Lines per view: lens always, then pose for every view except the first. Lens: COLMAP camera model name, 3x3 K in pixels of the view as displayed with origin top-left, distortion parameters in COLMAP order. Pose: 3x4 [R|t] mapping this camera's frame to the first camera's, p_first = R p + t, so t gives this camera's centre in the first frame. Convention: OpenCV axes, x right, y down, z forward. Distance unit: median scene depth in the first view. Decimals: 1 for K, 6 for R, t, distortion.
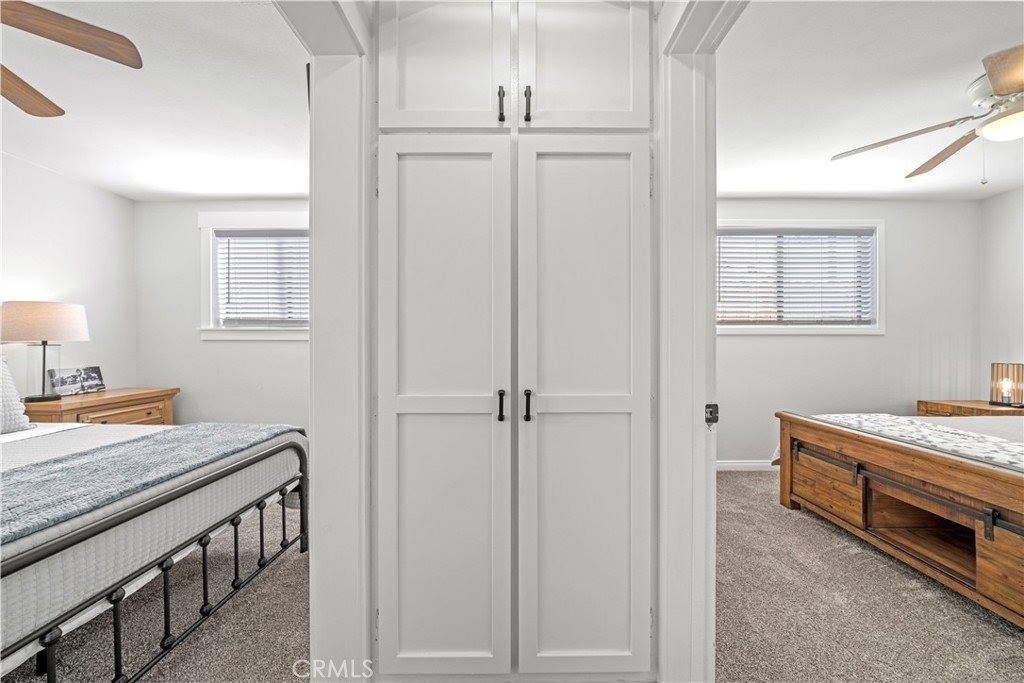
lens RADIAL K [[353.5, 0, 507.4], [0, 353.5, 343.7], [0, 0, 1]] dist [-0.005947, -0.000241]
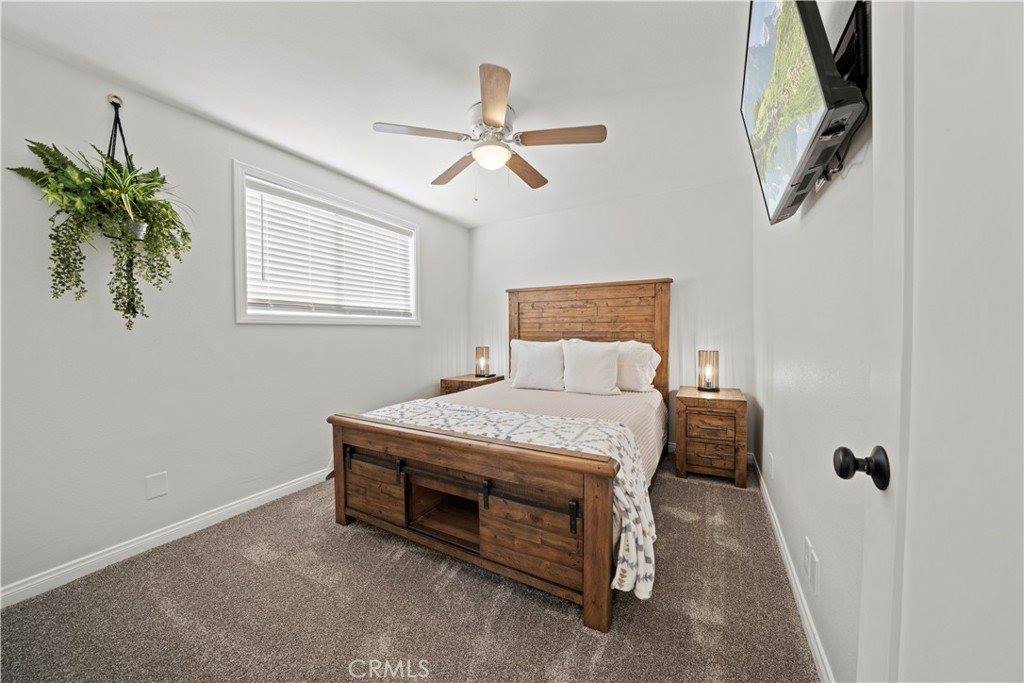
lens RADIAL K [[353.5, 0, 505.4], [0, 353.5, 340.7], [0, 0, 1]] dist [-0.005947, -0.000241]
pose [[0.499792, -0.025800, 0.865761, 0.313101], [0.010284, 0.999663, 0.023854, -0.003954], [-0.866085, -0.003018, 0.499888, 0.269942]]
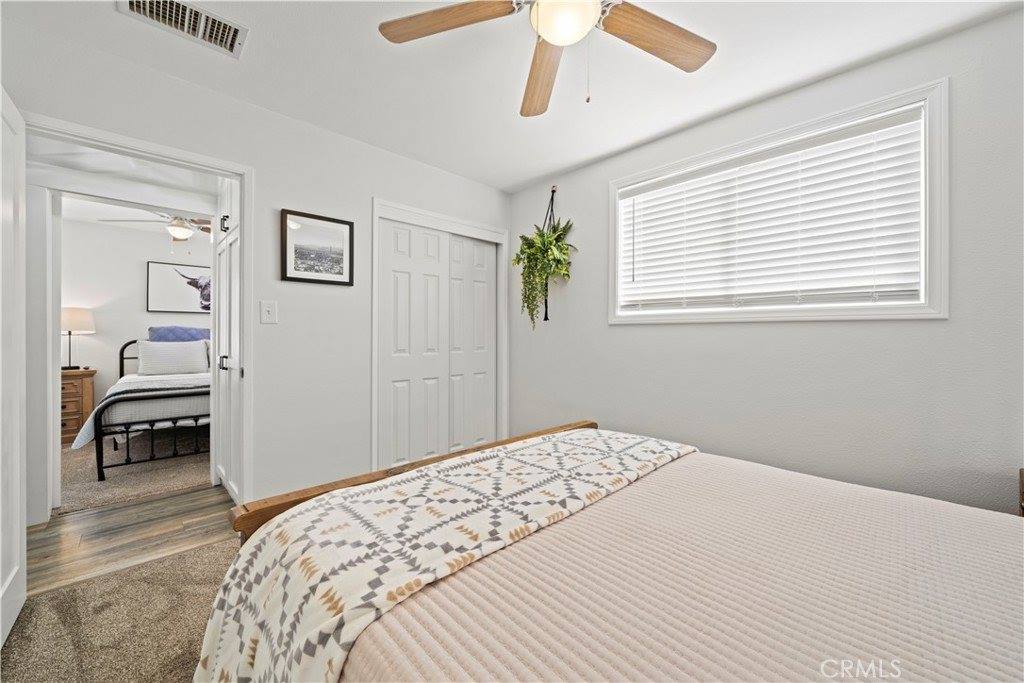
lens RADIAL K [[393.9, 0, 507.2], [0, 393.9, 337.8], [0, 0, 1]] dist [0.000566, -0.000112]
pose [[0.696559, 0.008517, -0.717449, 1.622060], [-0.005071, 0.999963, 0.006947, -0.001224], [0.717481, -0.001201, 0.696577, 0.304623]]
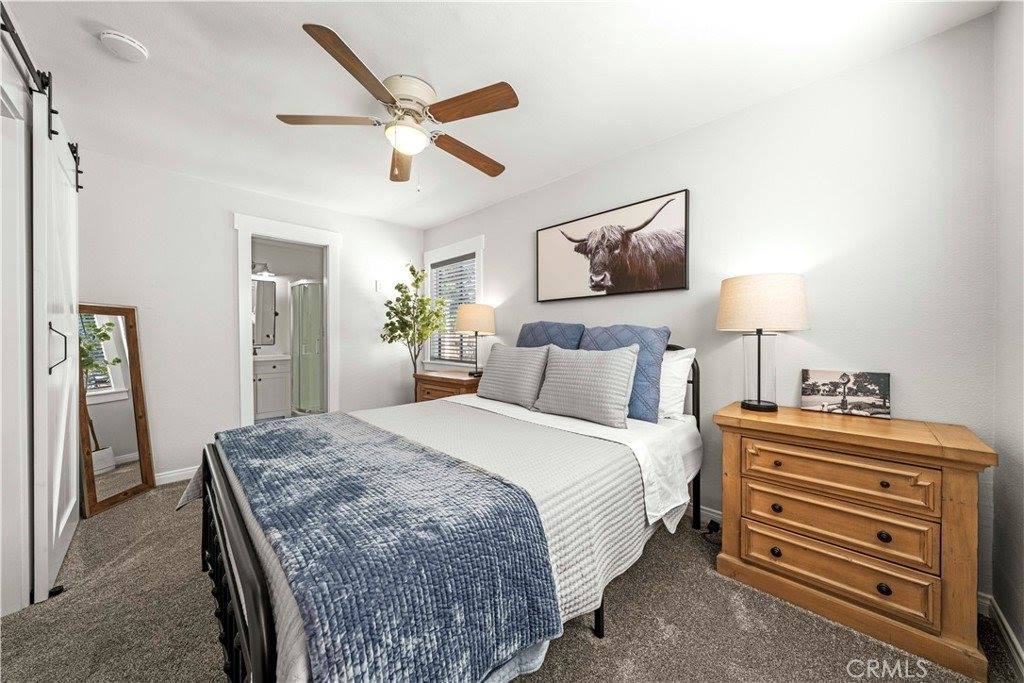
lens RADIAL K [[353.5, 0, 502.5], [0, 353.5, 335.7], [0, 0, 1]] dist [-0.005947, -0.000241]
pose [[-0.692520, 0.002115, -0.721396, -0.489683], [0.000323, 0.999997, 0.002622, 0.004857], [0.721399, 0.001583, -0.692518, 1.360077]]
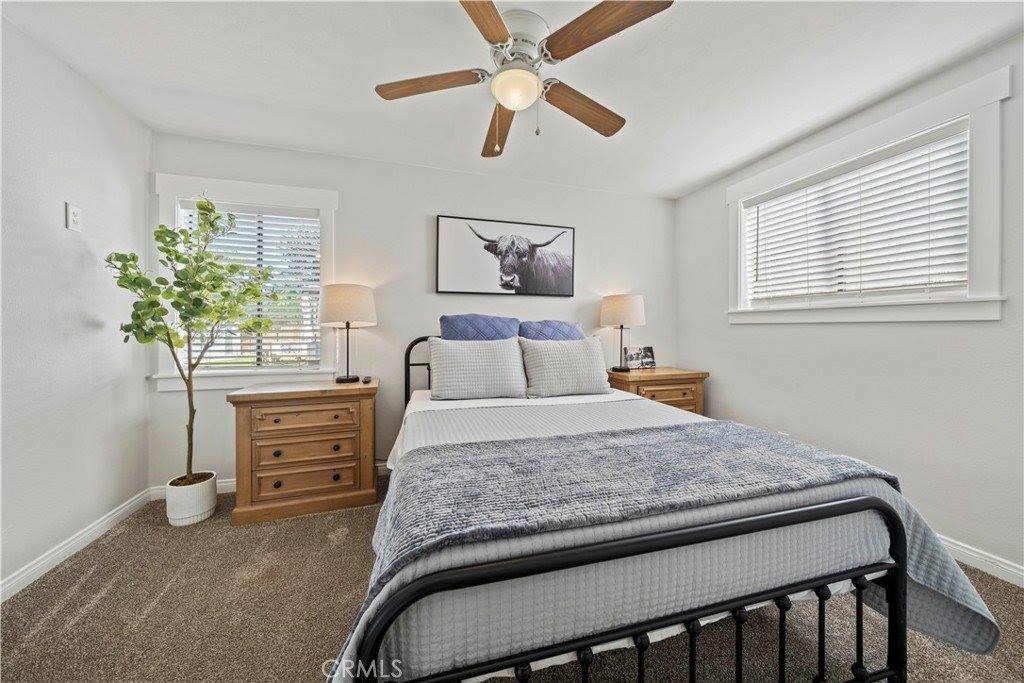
lens RADIAL K [[353.5, 0, 514.8], [0, 353.5, 331.4], [0, 0, 1]] dist [-0.005947, -0.000241]
pose [[0.314231, 0.007316, -0.949318, -0.245768], [-0.004848, 0.999970, 0.006102, 0.010403], [0.949334, 0.002685, 0.314257, 0.256133]]
